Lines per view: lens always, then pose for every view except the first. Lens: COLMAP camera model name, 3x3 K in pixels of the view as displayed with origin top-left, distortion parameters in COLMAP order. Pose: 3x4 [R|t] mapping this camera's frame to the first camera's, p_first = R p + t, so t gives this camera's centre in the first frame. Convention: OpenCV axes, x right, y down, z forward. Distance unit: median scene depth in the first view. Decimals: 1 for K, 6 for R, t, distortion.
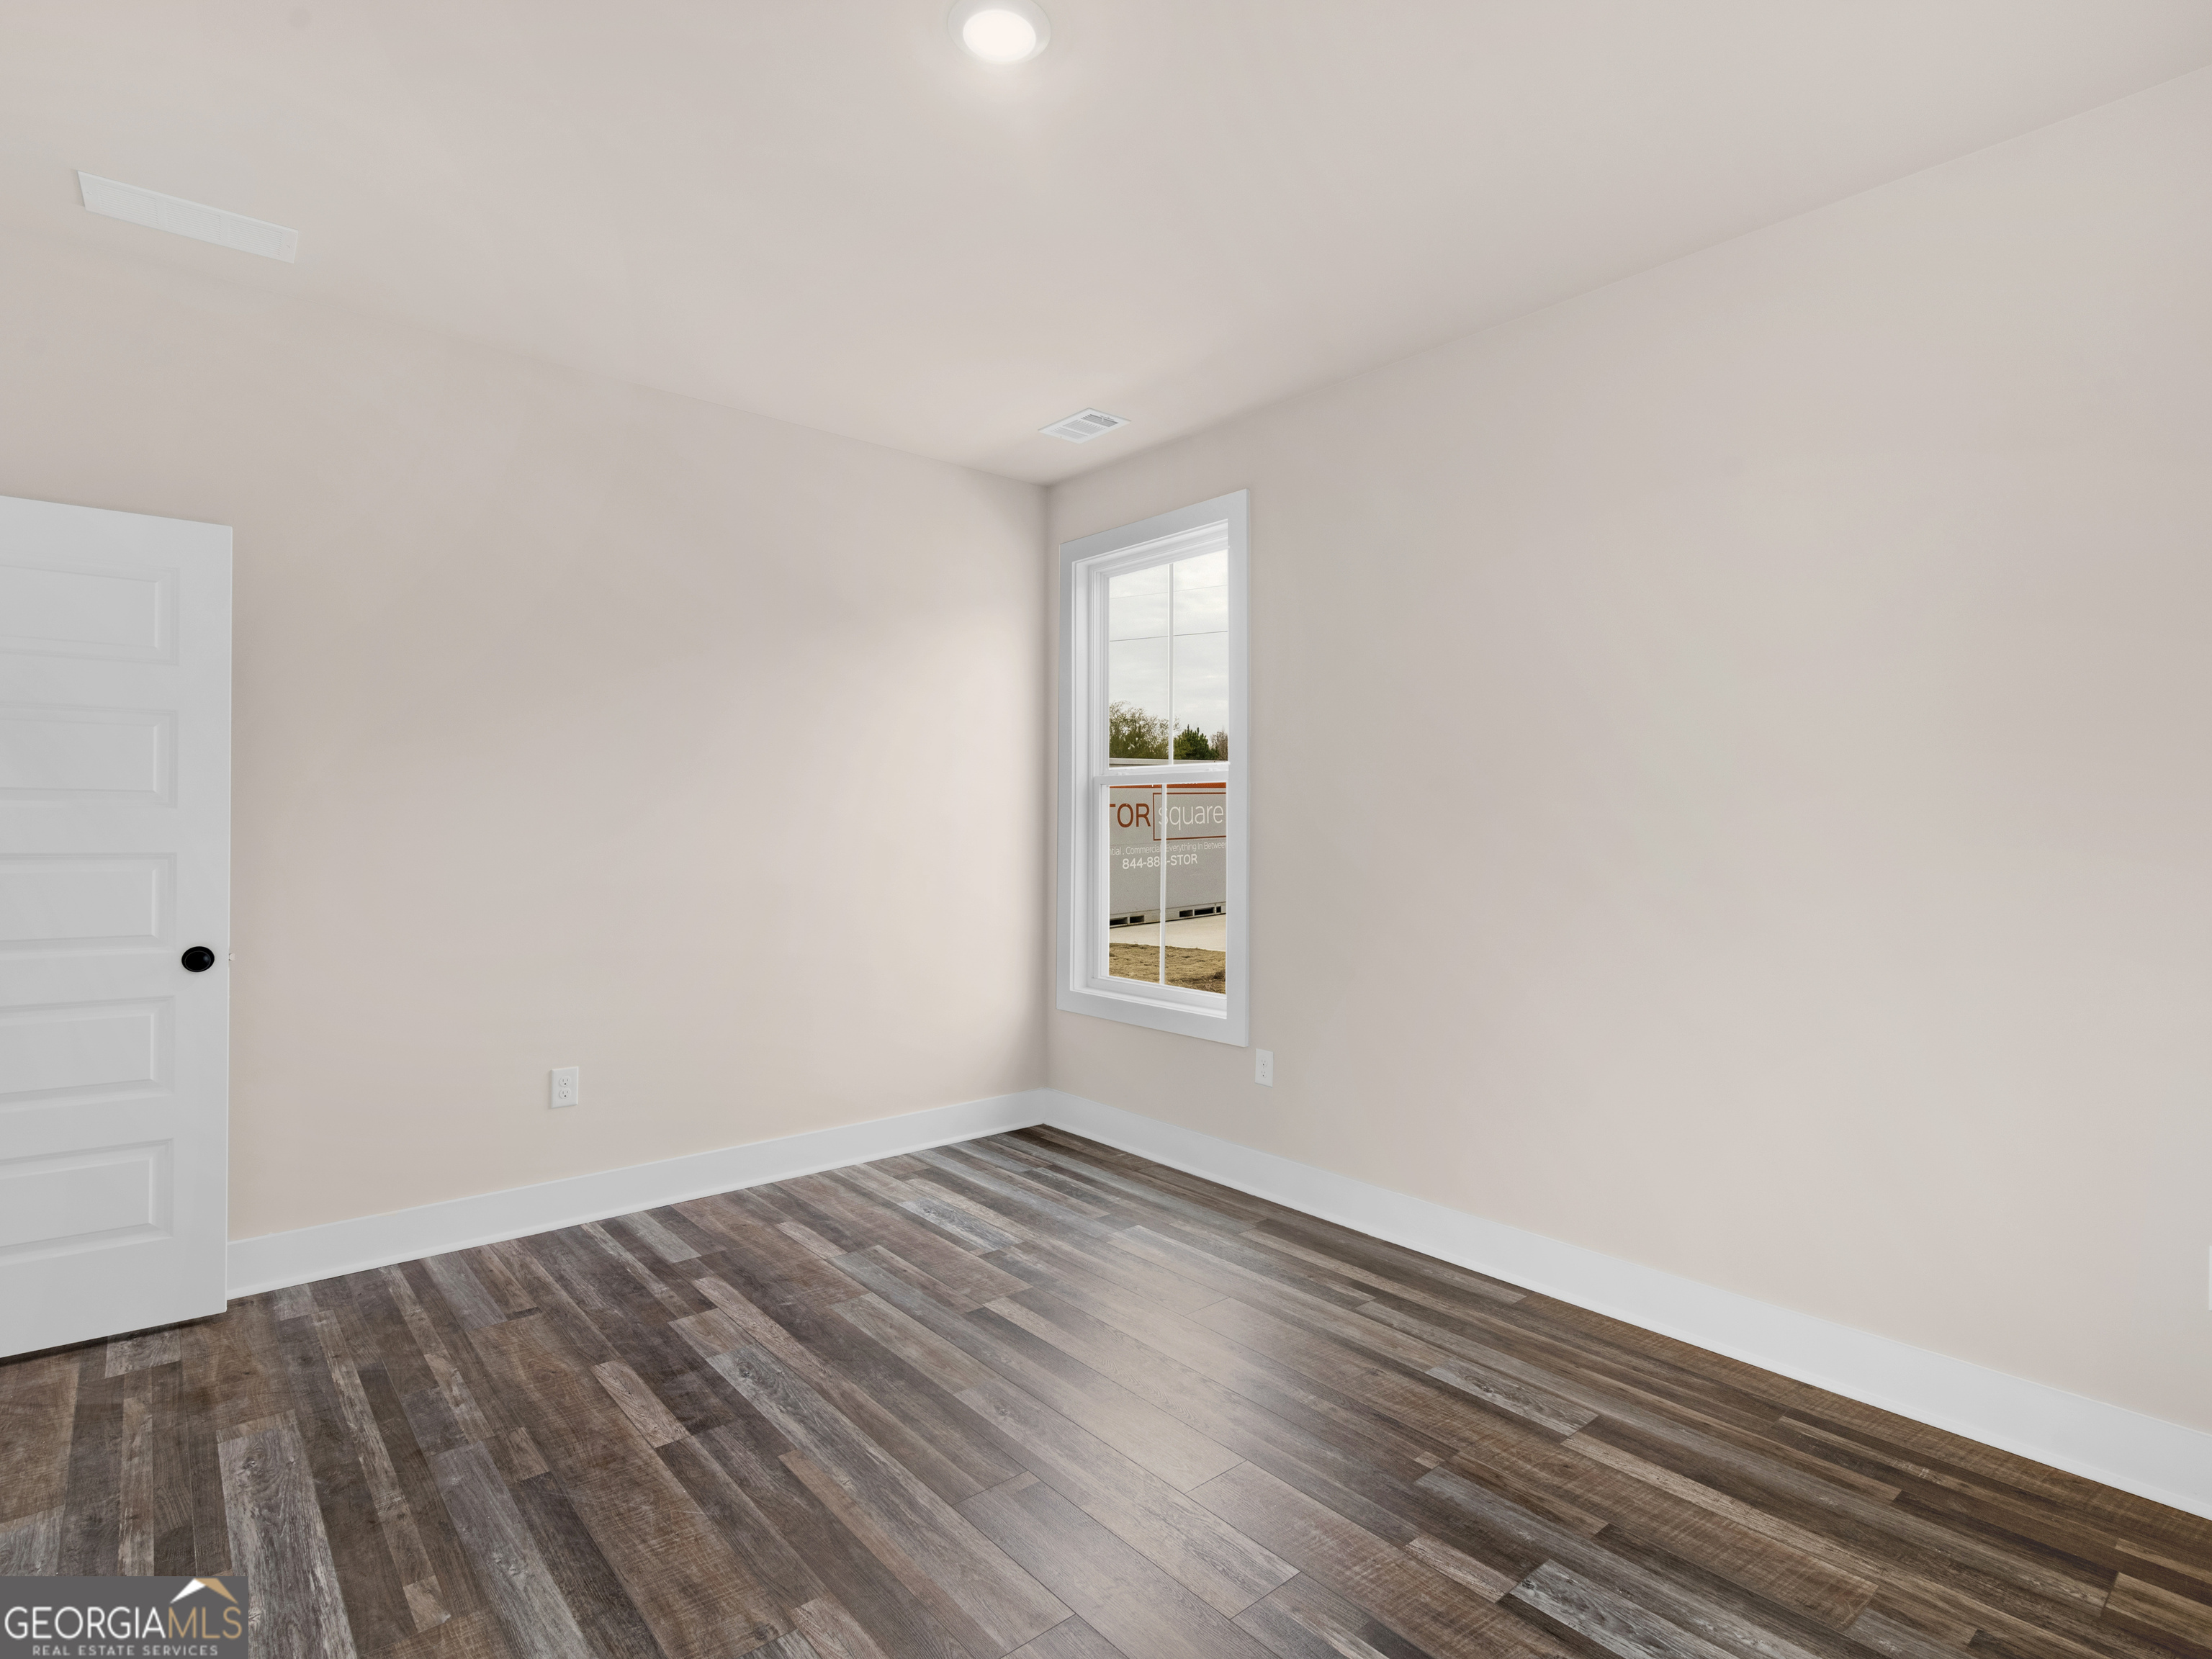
lens RADIAL K [[1131.1, 0, 1110.3], [0, 1131.1, 840.4], [0, 0, 1]] dist [-0.002992, 0.001046]
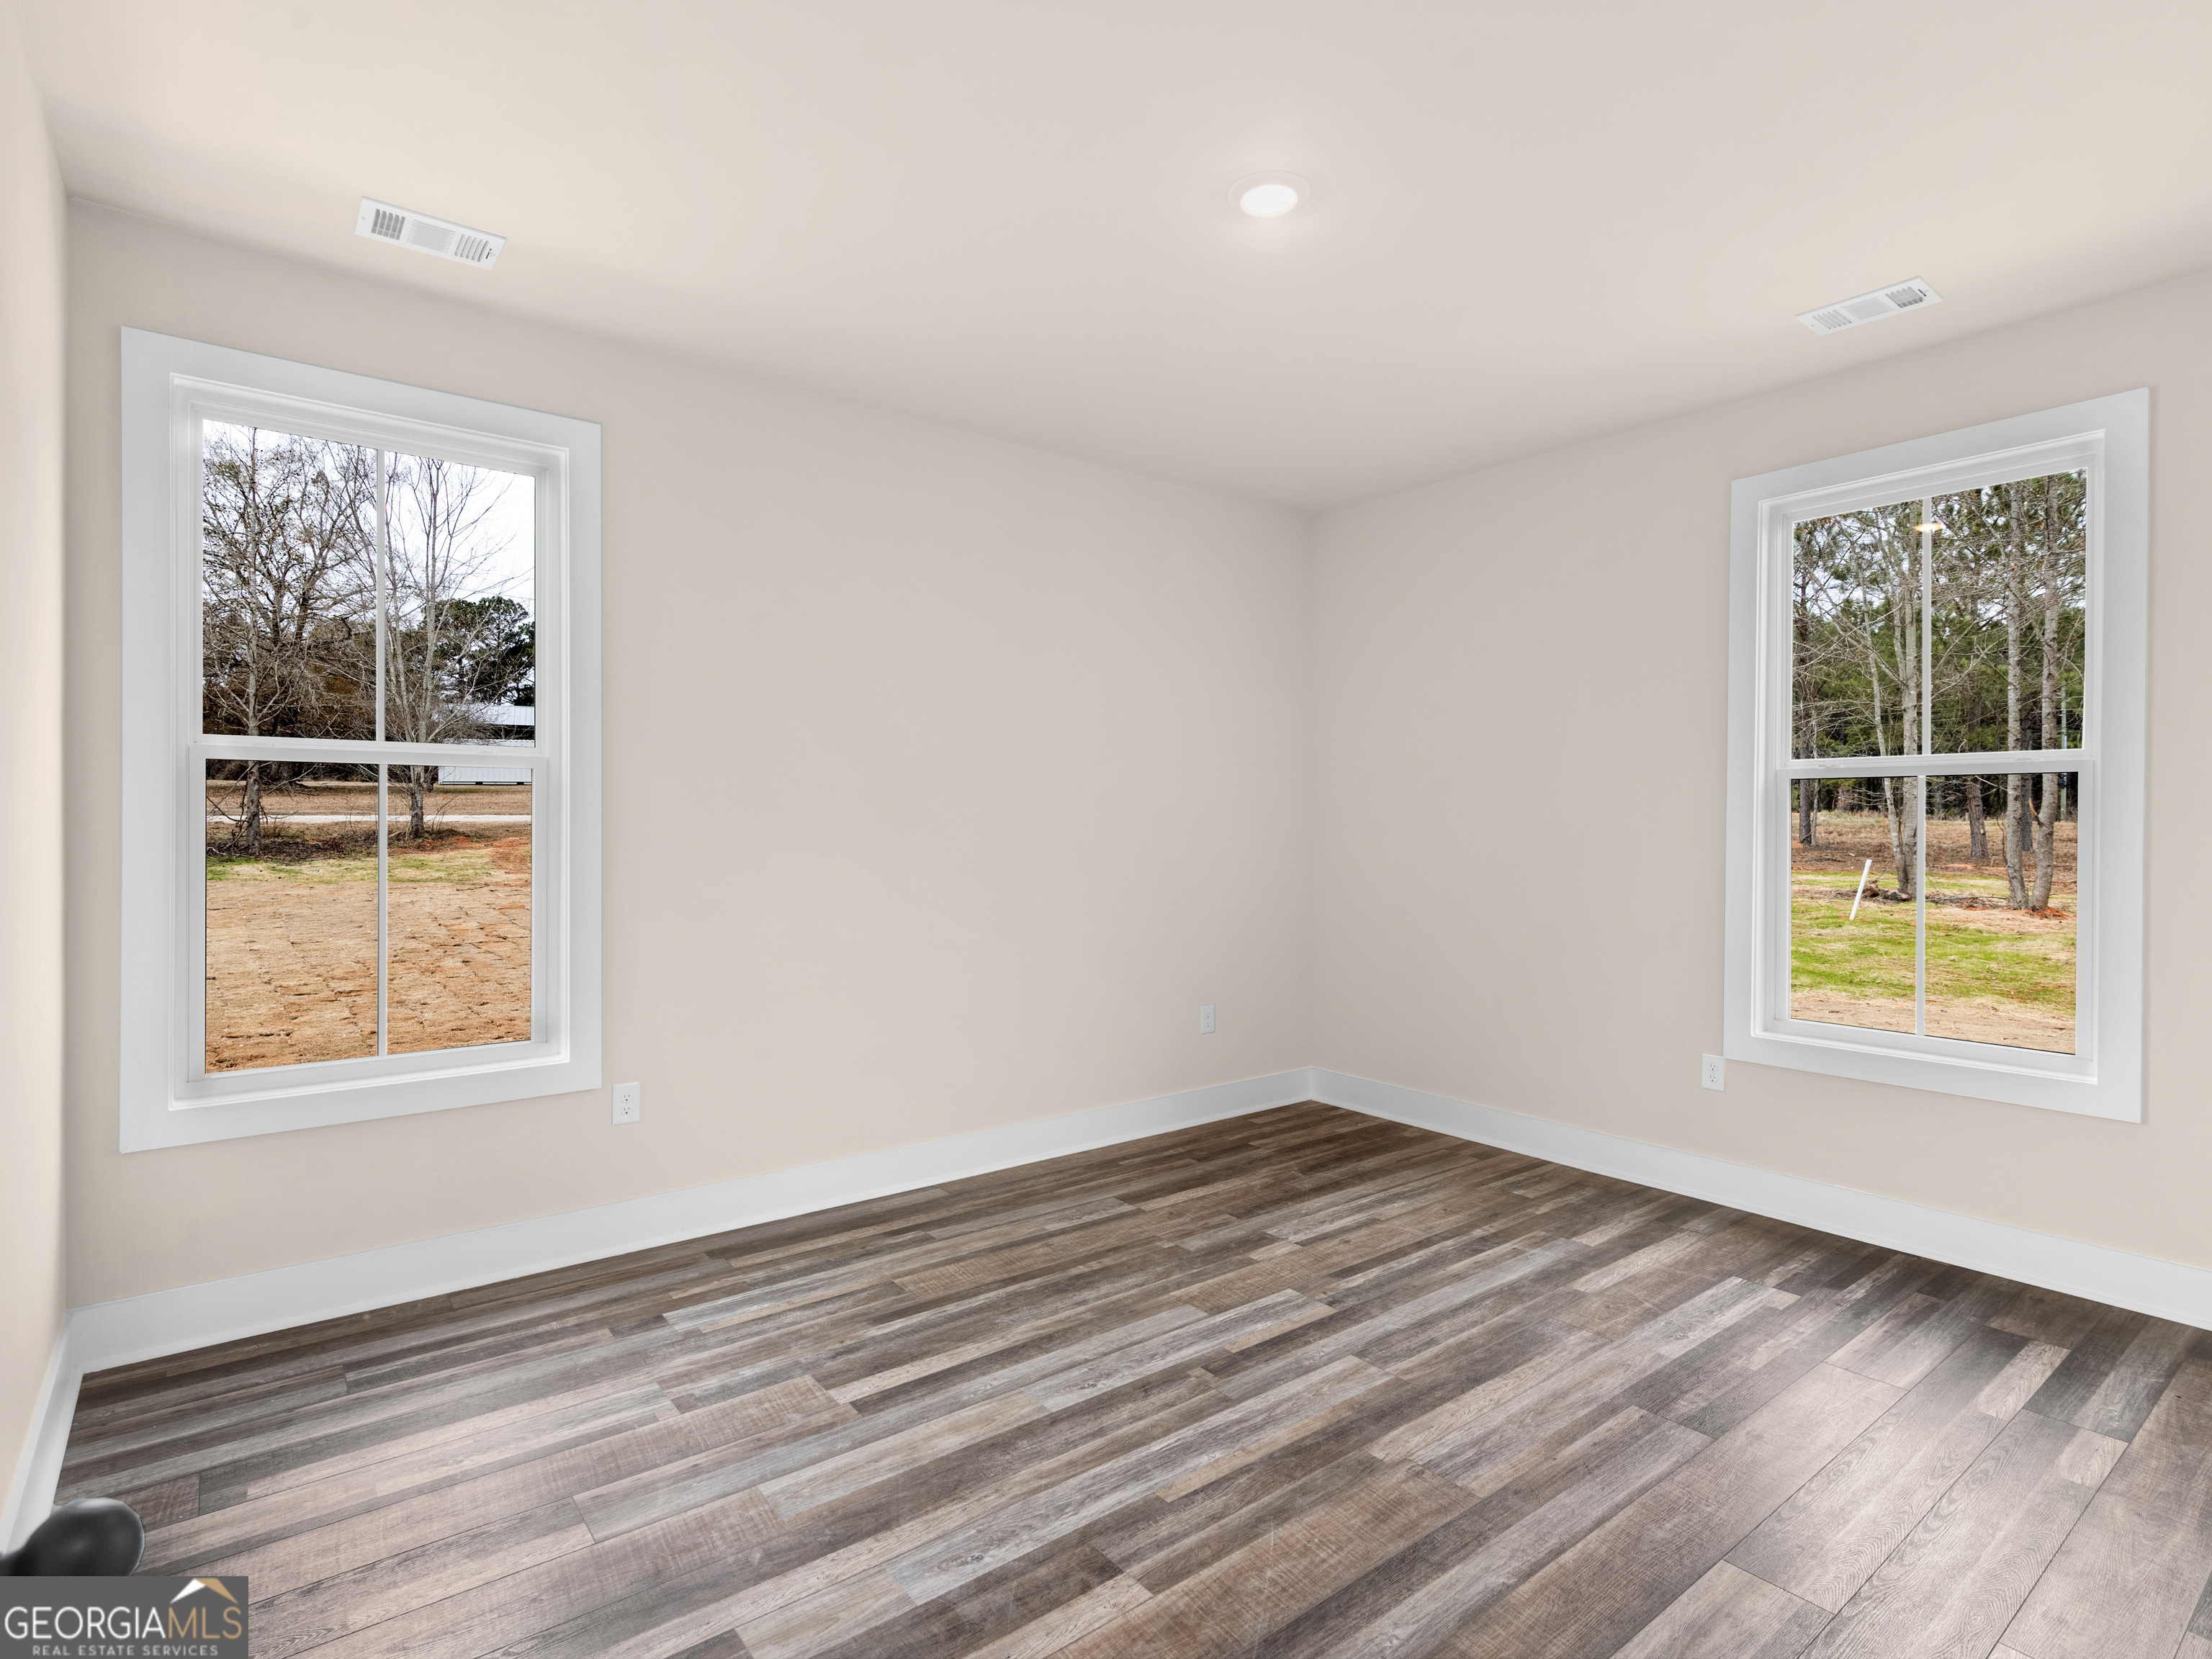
lens RADIAL K [[1131.1, 0, 1120.4], [0, 1131.1, 820.8], [0, 0, 1]] dist [-0.002992, 0.001046]
pose [[0.033085, -0.002376, 0.999450, -1.196533], [0.015195, 0.999883, 0.001874, -0.021024], [-0.999337, 0.015125, 0.033117, 0.973227]]
